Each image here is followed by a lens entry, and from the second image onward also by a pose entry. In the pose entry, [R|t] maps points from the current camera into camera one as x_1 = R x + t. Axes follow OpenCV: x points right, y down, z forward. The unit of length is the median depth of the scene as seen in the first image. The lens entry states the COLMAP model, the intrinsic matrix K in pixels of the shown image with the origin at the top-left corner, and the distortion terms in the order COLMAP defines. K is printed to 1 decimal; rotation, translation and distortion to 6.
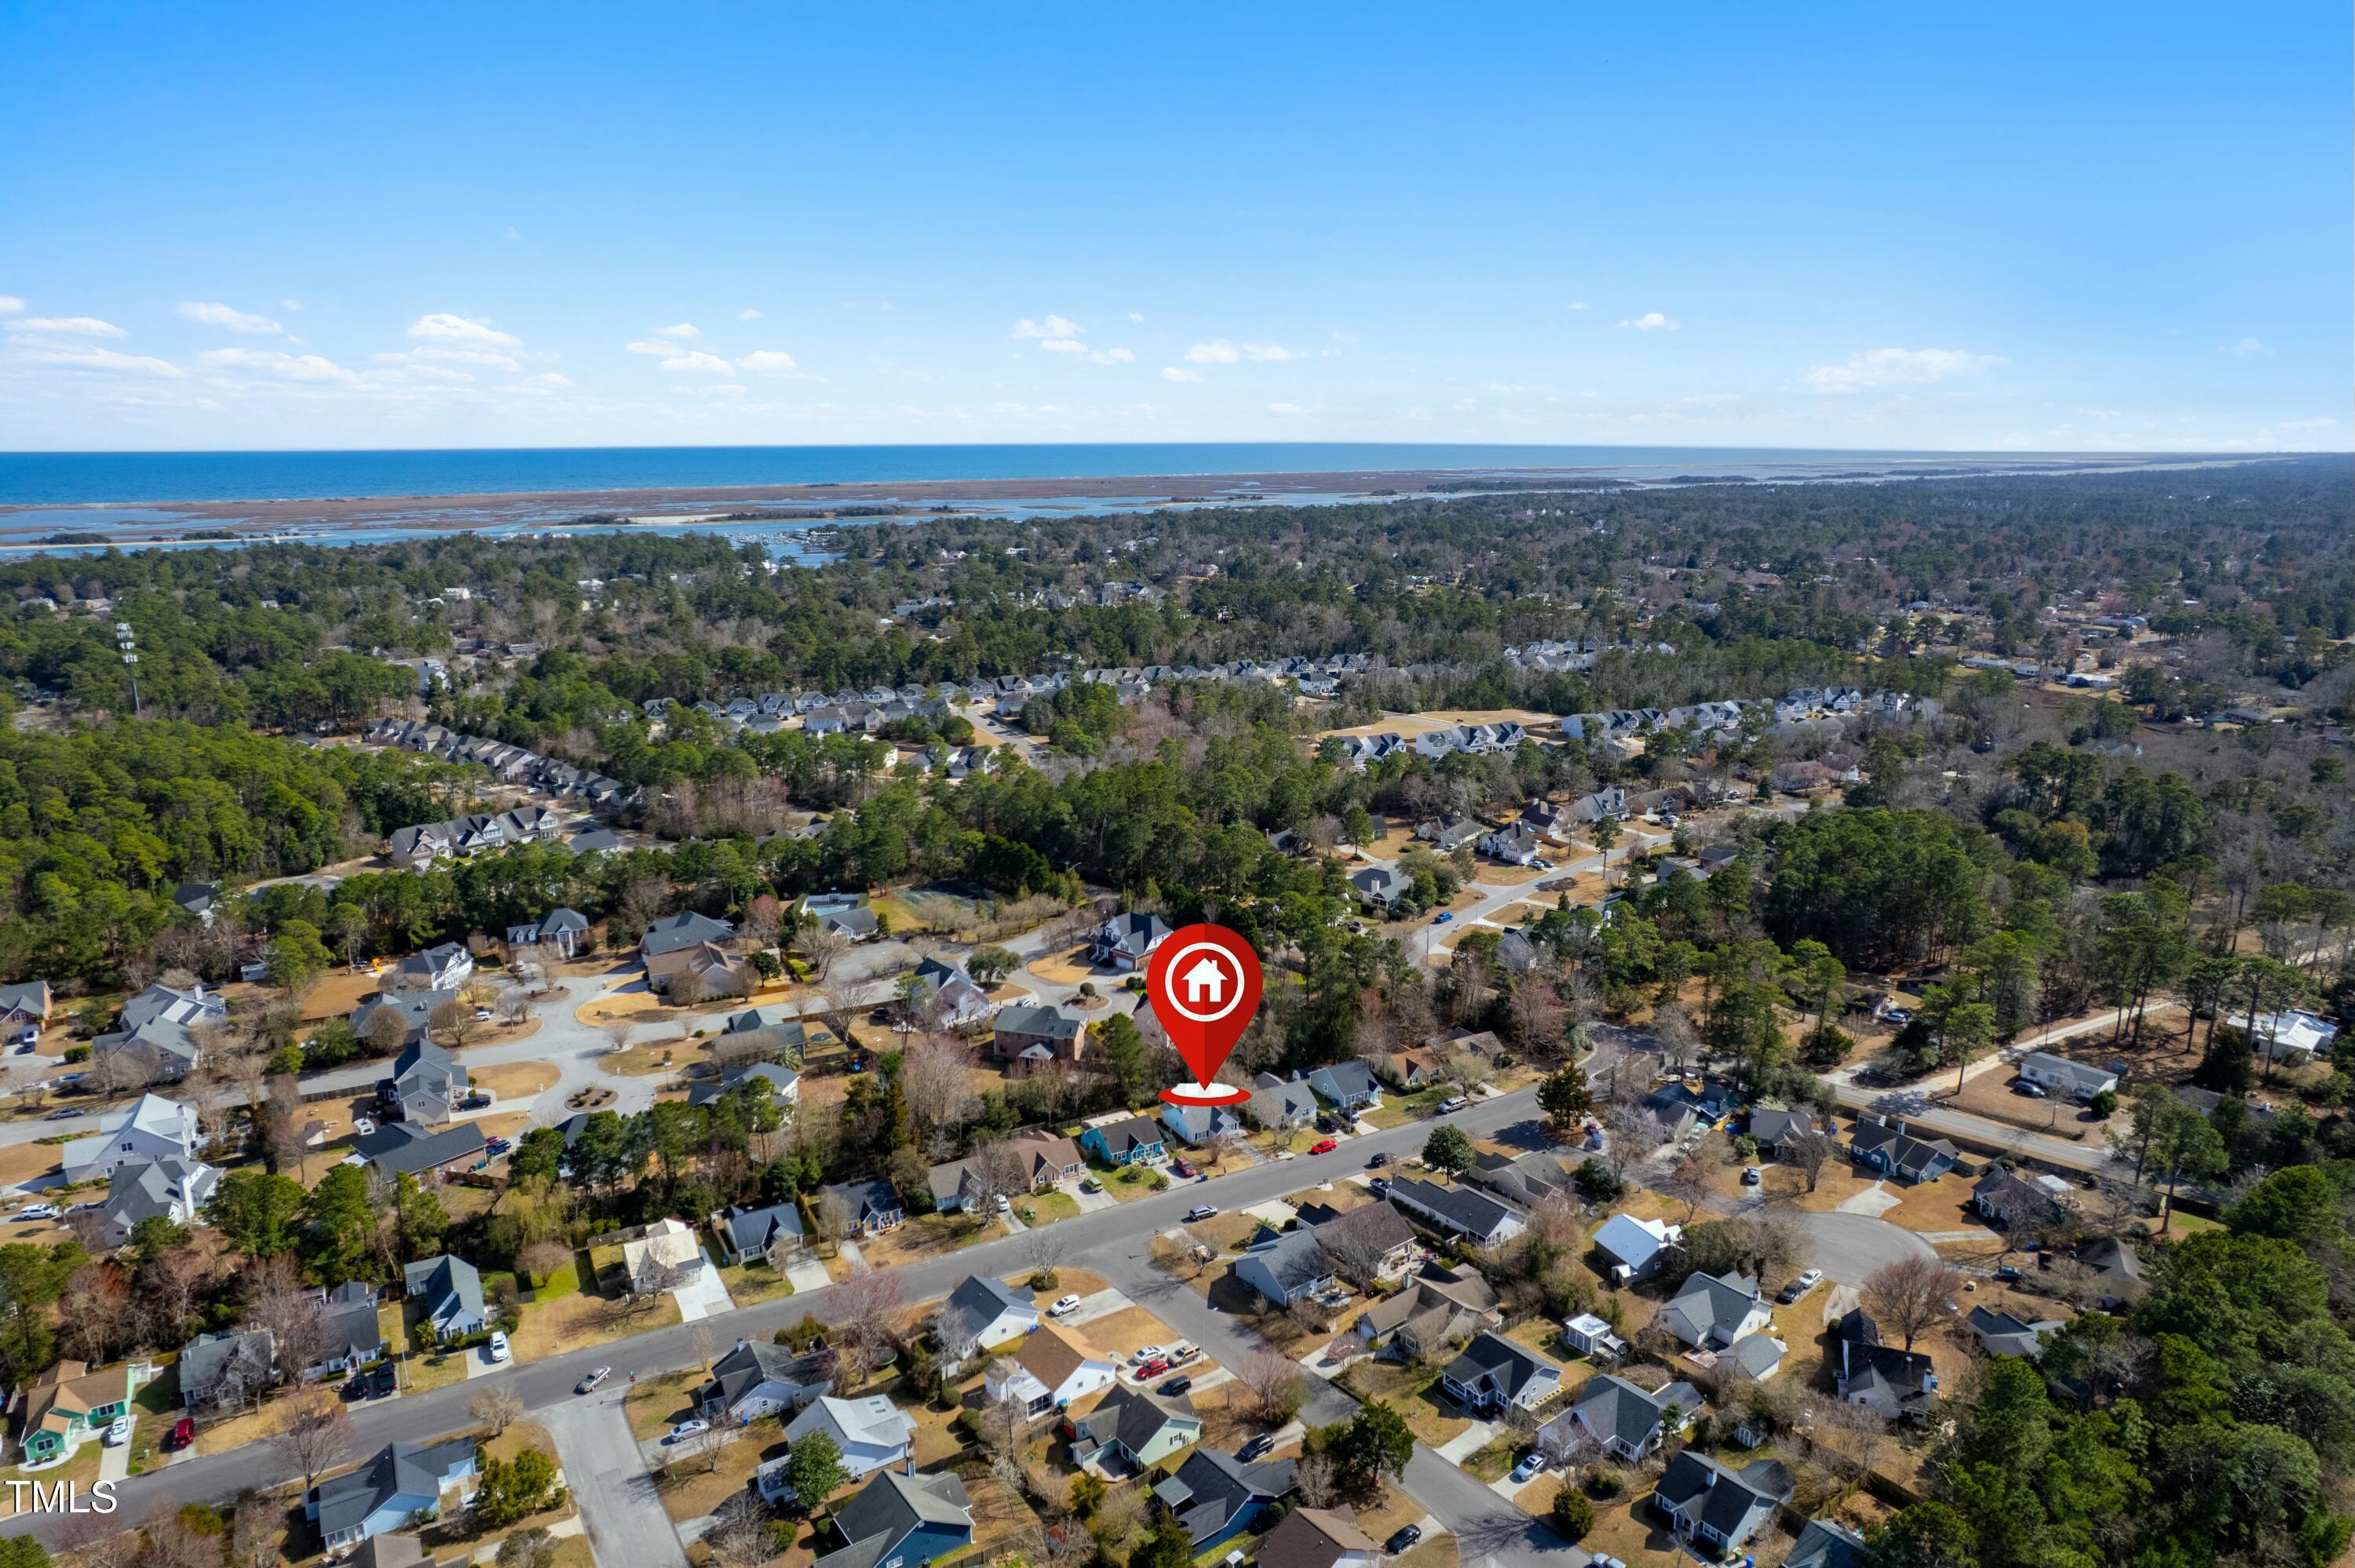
lens RADIAL K [[1515.3, 0, 1177.5], [0, 1515.3, 784.0], [0, 0, 1]] dist [-0.056894, 0.045982]
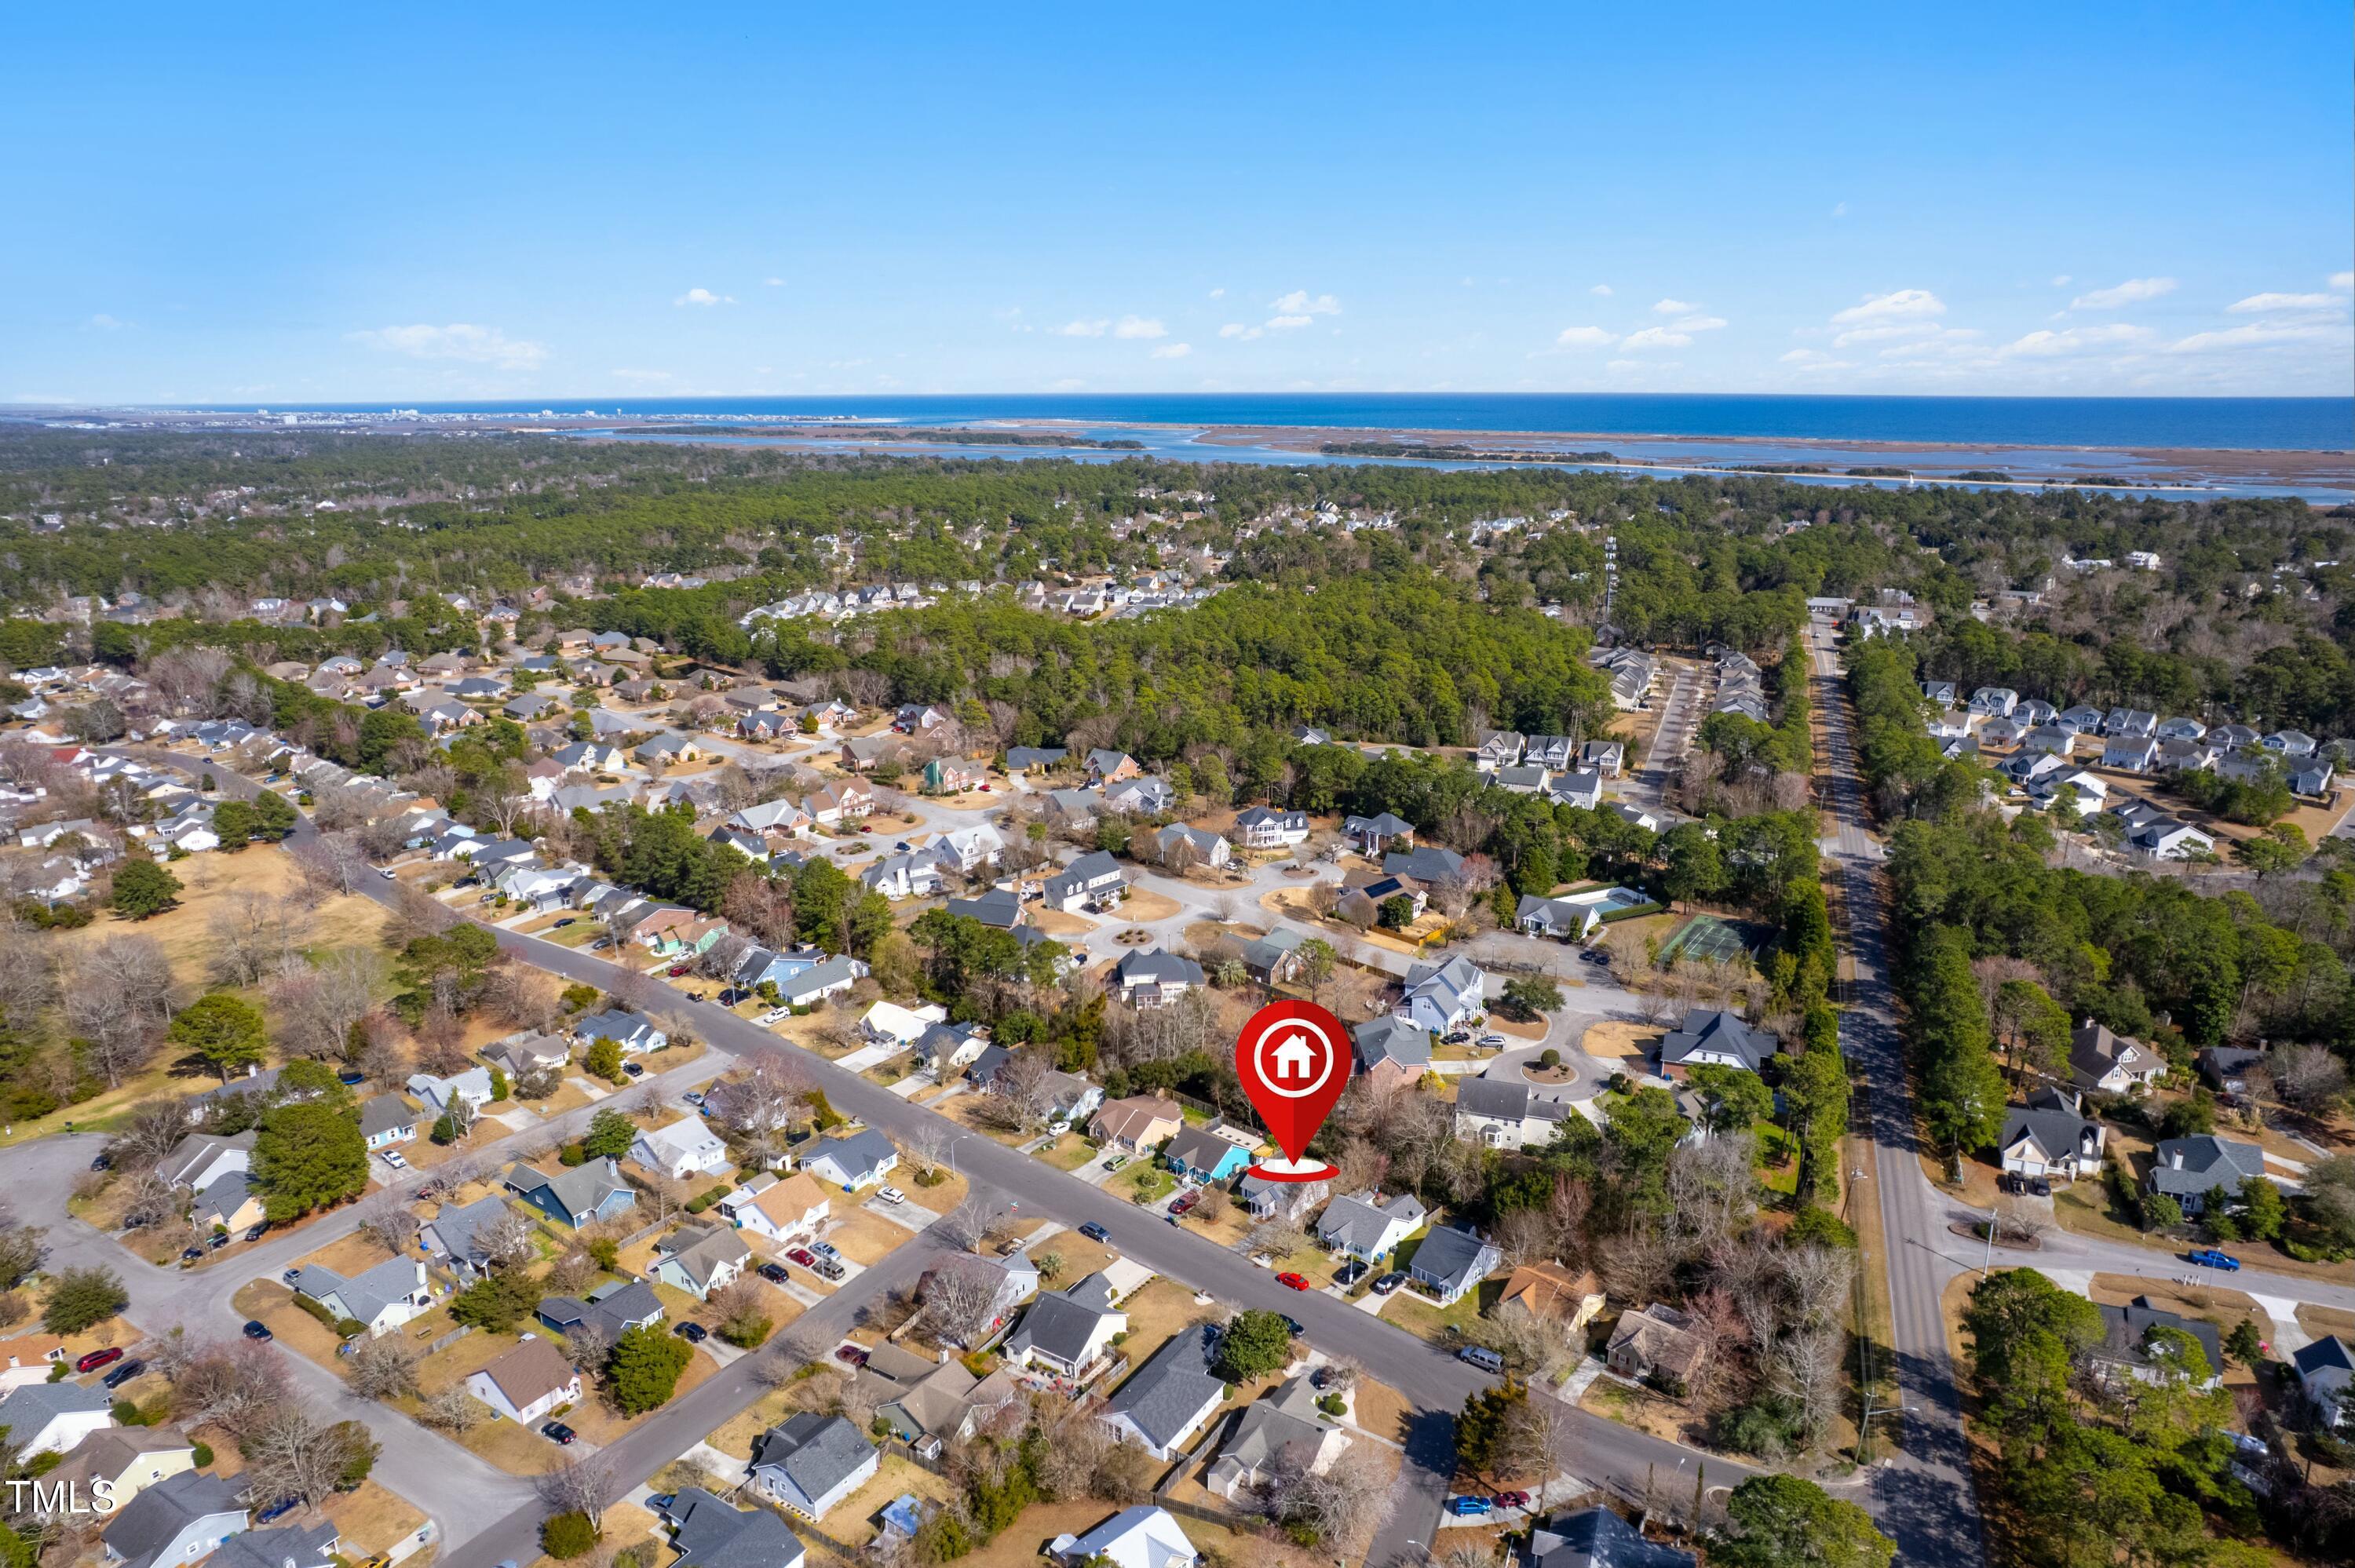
lens RADIAL K [[1515.3, 0, 1177.5], [0, 1515.3, 784.0], [0, 0, 1]] dist [-0.056894, 0.045982]
pose [[0.331670, 0.244764, -0.911090, 0.636003], [-0.213851, 0.960123, 0.180087, -0.121784], [0.918838, 0.135108, 0.370787, 0.530549]]
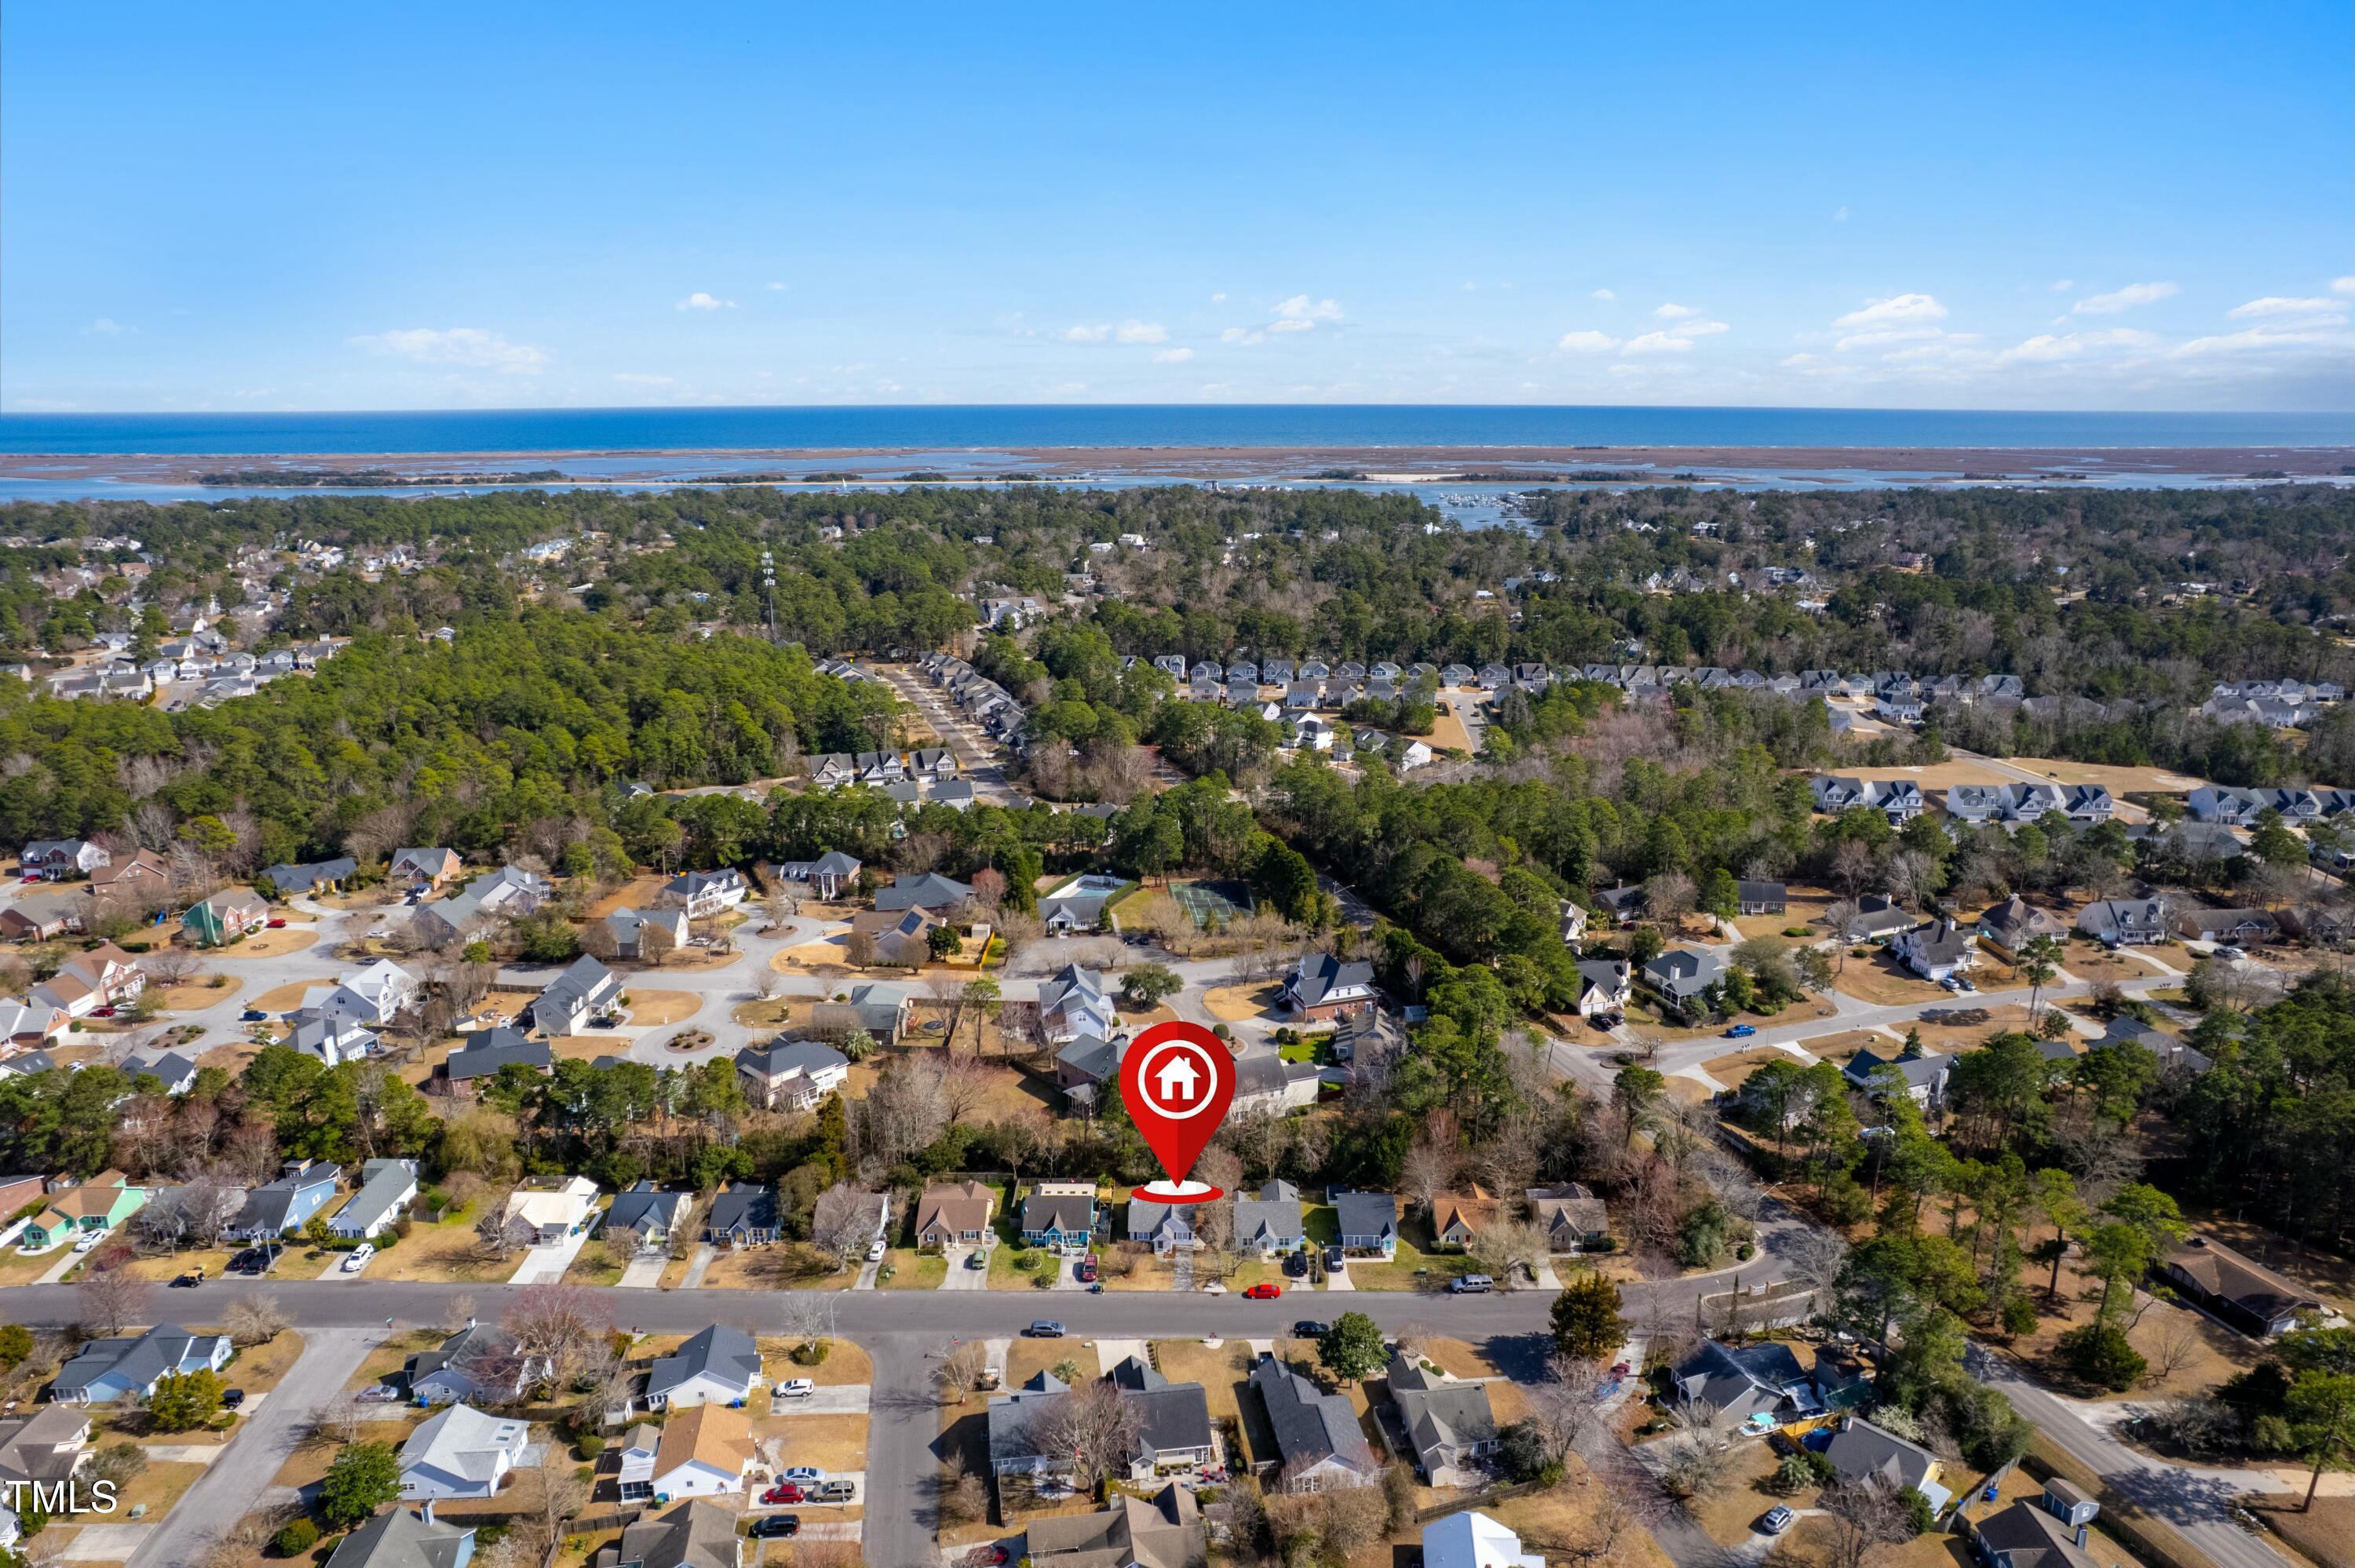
lens RADIAL K [[1515.3, 0, 1177.5], [0, 1515.3, 784.0], [0, 0, 1]] dist [-0.056894, 0.045982]
pose [[0.864538, 0.126811, -0.486305, 0.356743], [-0.114647, 0.991892, 0.054834, -0.057460], [0.489315, 0.008347, 0.872067, 0.238605]]
